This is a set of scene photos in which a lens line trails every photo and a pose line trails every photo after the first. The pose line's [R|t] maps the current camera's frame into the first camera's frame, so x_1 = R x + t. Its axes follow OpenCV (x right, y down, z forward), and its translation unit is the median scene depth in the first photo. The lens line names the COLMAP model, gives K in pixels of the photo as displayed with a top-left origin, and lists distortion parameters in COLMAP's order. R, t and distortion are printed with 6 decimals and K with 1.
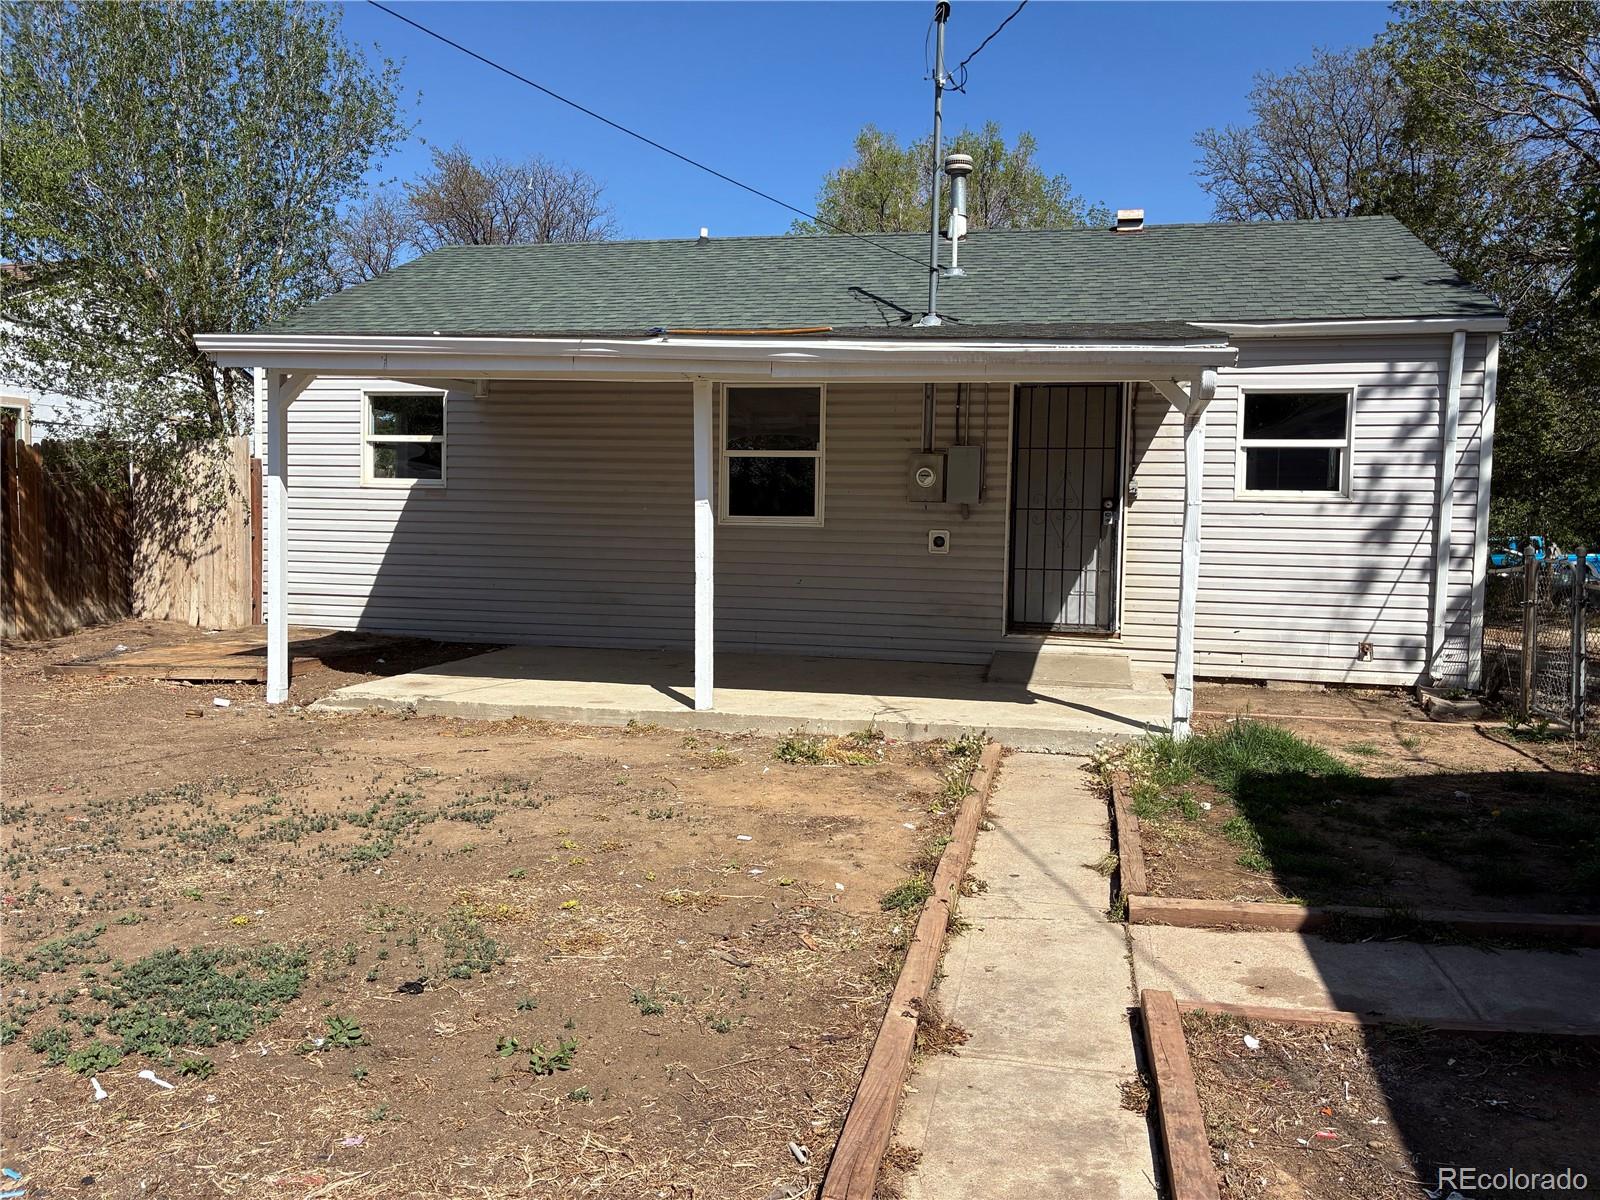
lens RADIAL K [[1203.8, 0, 830.4], [0, 1203.8, 582.1], [0, 0, 1]] dist [0.051579, -0.066911]
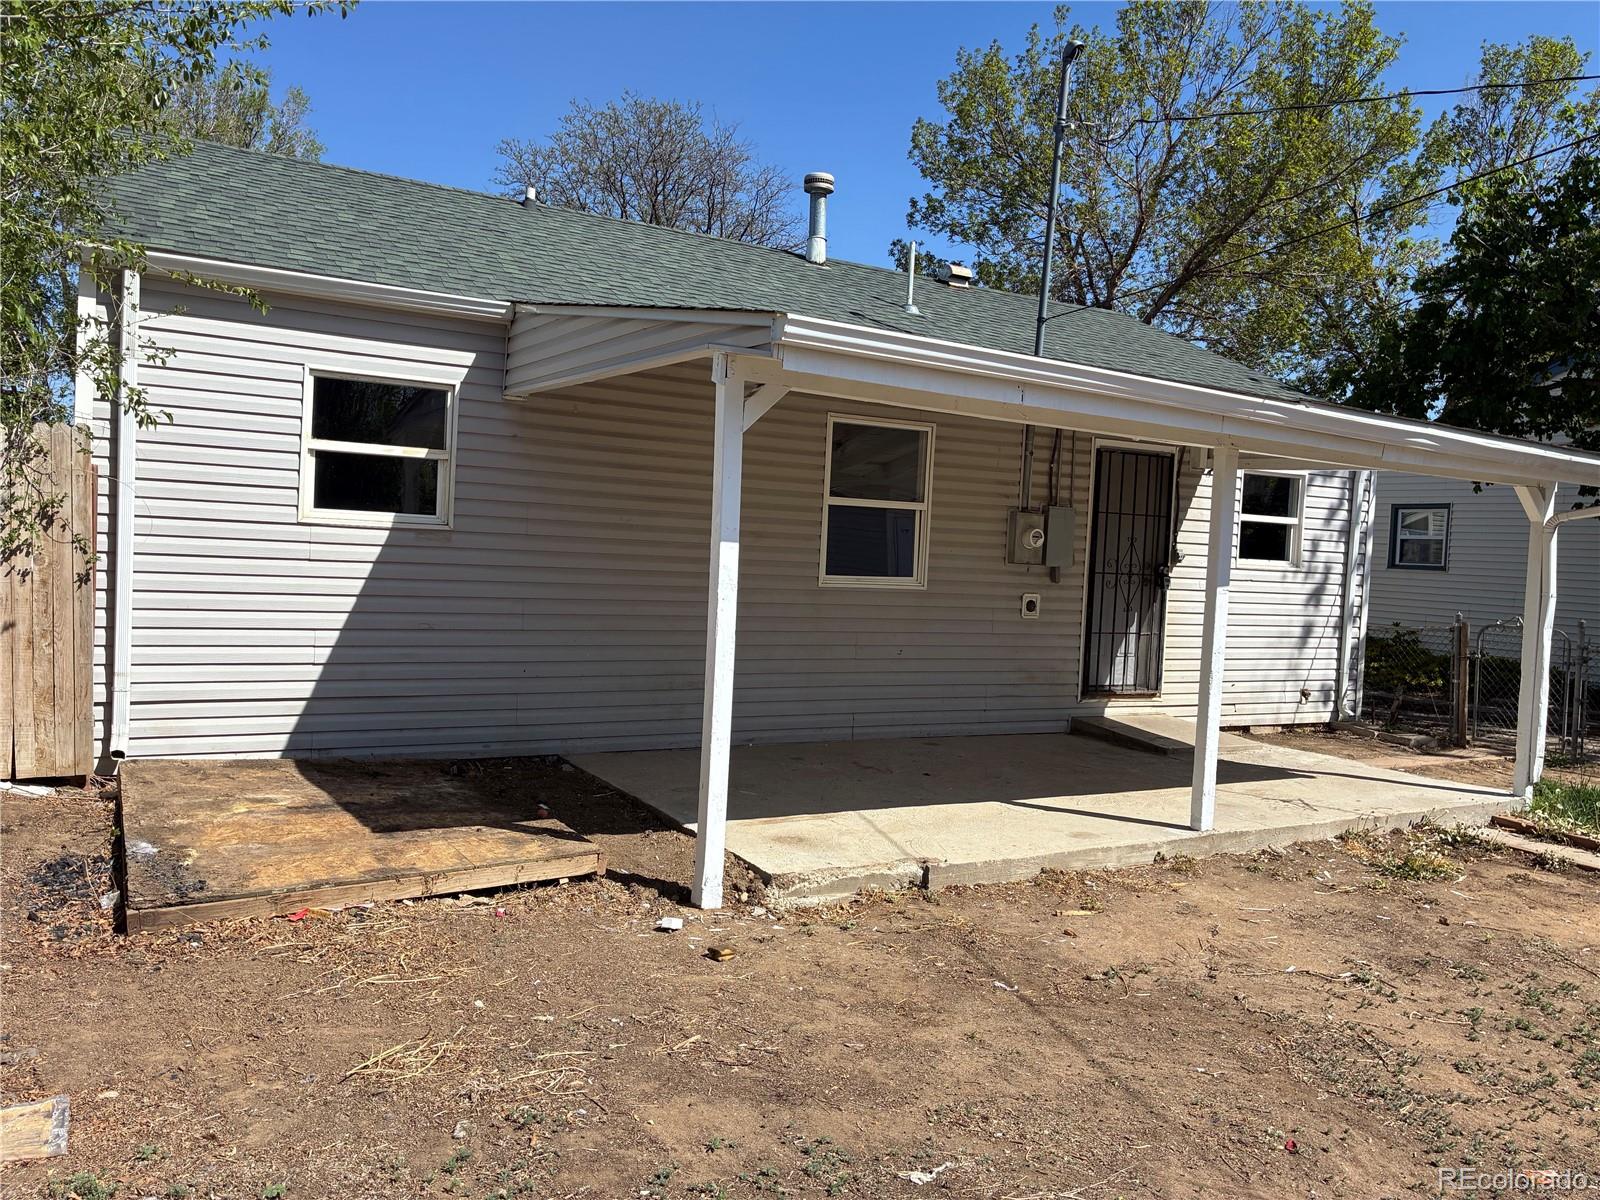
lens RADIAL K [[1203.8, 0, 795.0], [0, 1203.8, 589.0], [0, 0, 1]] dist [0.051579, -0.066911]
pose [[0.744851, -0.006728, 0.667197, -0.706118], [0.001817, 0.999966, 0.008055, -0.057057], [-0.667228, -0.004788, 0.744838, 0.432574]]
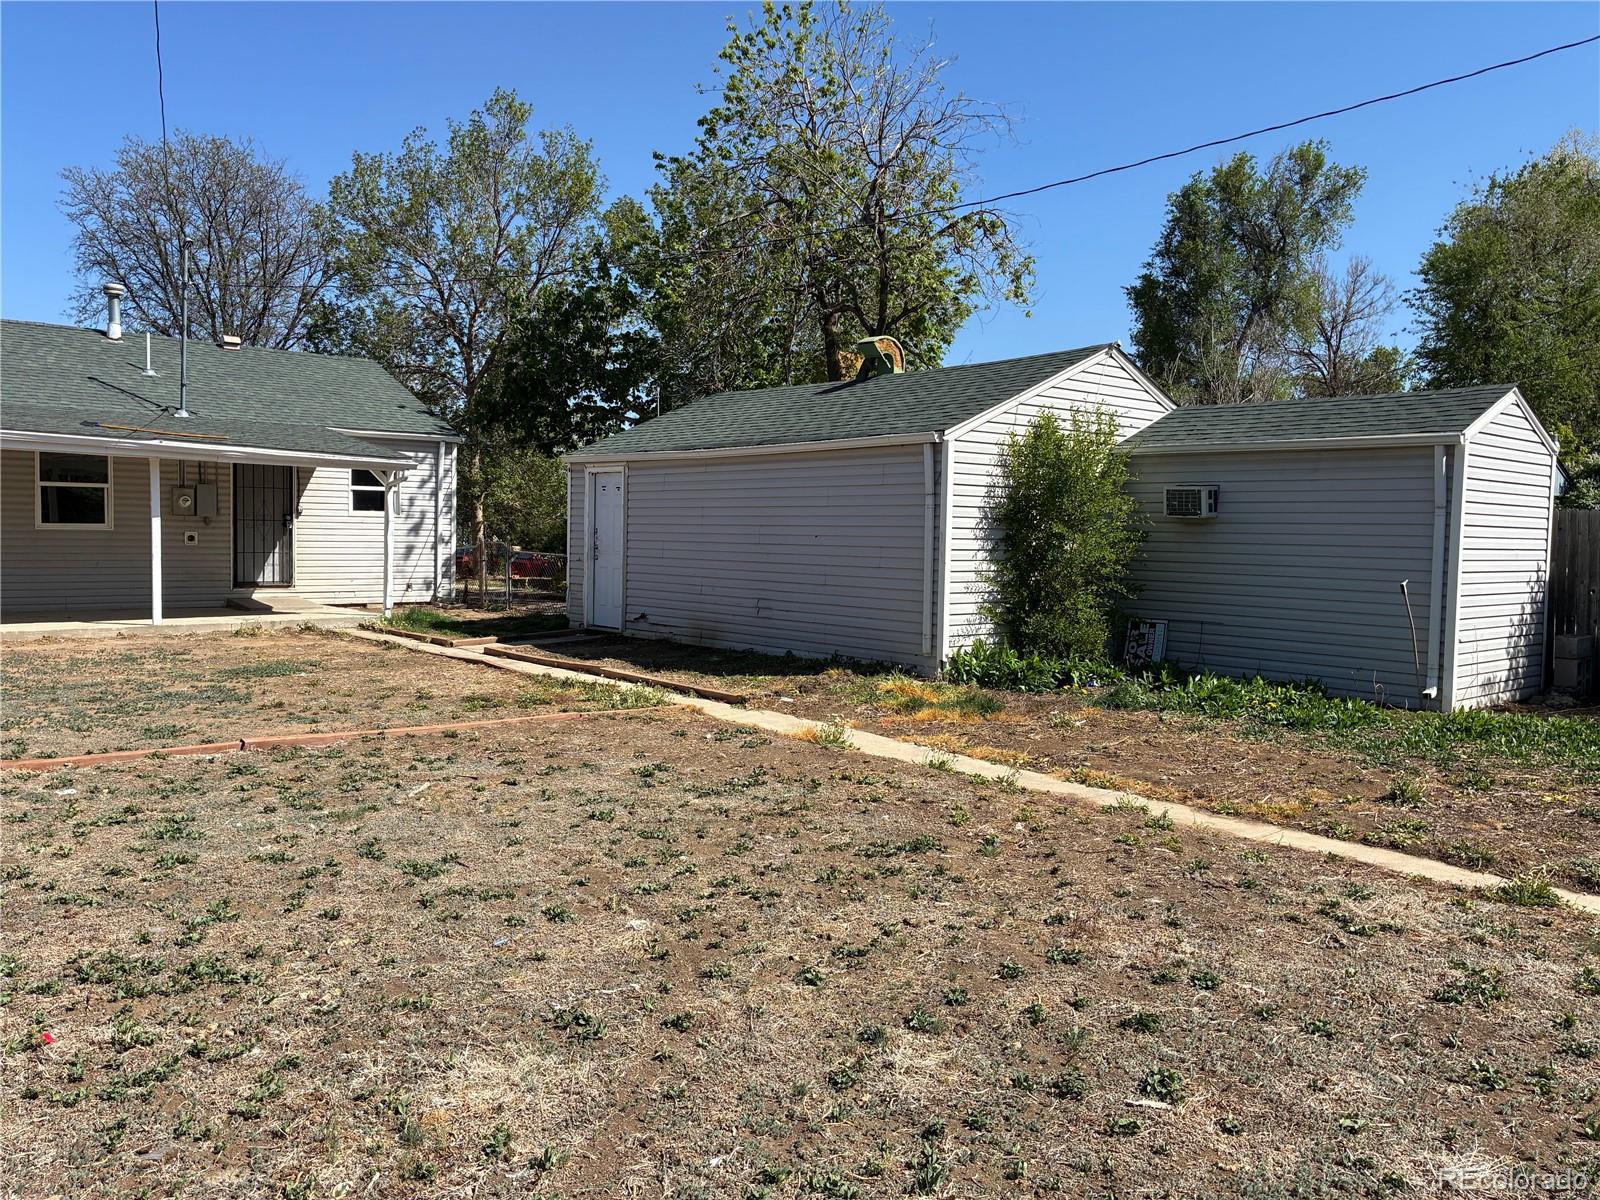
lens RADIAL K [[1203.8, 0, 789.9], [0, 1203.8, 586.2], [0, 0, 1]] dist [0.051579, -0.066911]
pose [[0.596862, -0.047032, 0.800964, -0.841747], [0.036857, 0.998834, 0.031185, 0.014053], [-0.801497, 0.010908, 0.597899, -0.789778]]
